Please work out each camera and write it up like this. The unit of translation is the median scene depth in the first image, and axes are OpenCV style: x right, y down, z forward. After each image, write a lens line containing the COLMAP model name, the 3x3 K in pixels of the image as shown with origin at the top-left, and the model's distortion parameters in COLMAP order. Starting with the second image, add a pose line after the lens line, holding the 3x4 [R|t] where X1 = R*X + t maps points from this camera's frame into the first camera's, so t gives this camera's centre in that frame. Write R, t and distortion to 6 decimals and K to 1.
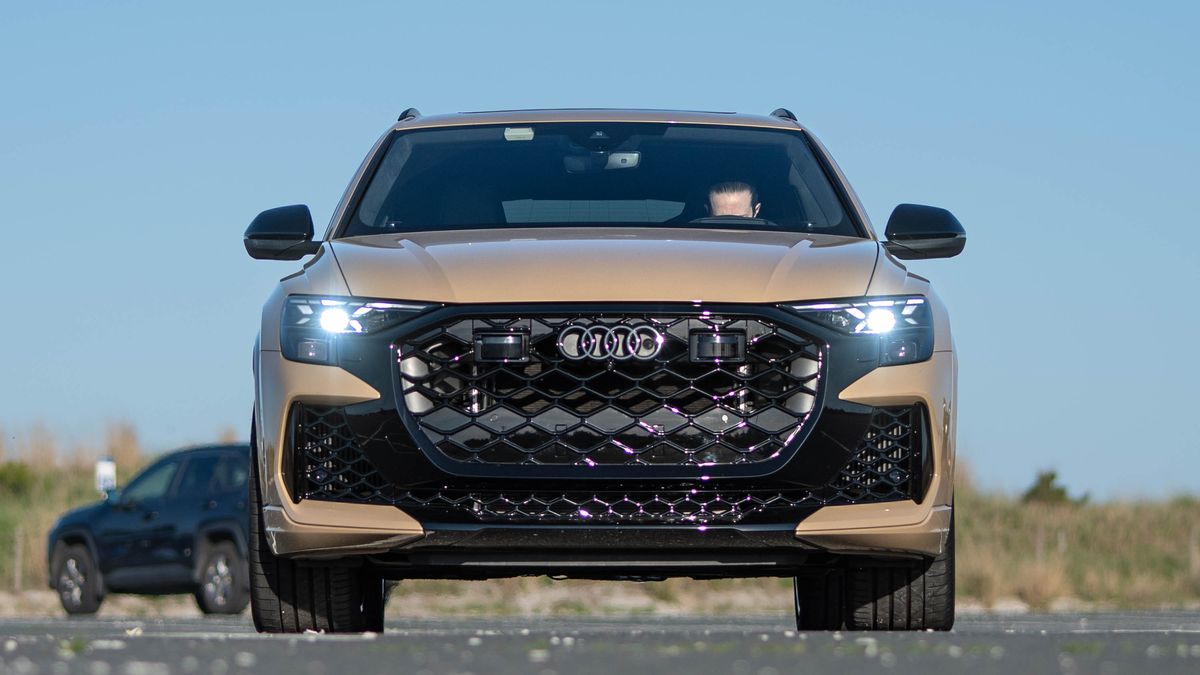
lens RADIAL K [[3074.1, 0, 600.0], [0, 3074.1, 337.5], [0, 0, 1]] dist [0.283058, 0.182979]
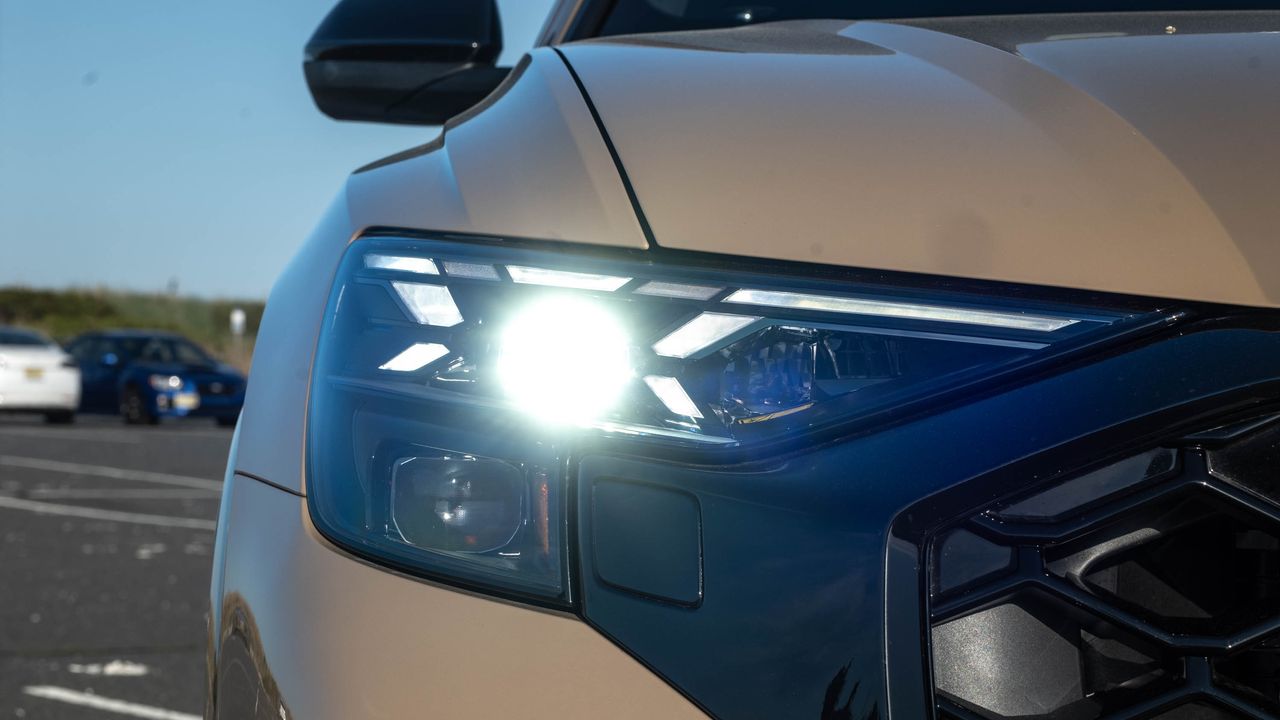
lens RADIAL K [[3279.0, 0, 640.0], [0, 3279.0, 360.0], [0, 0, 1]] dist [0.283058, 0.182979]
pose [[0.997782, 0.035798, -0.056119, -0.069875], [-0.034388, 0.999073, 0.025886, -0.011733], [0.056994, -0.023899, 0.998088, 0.793707]]
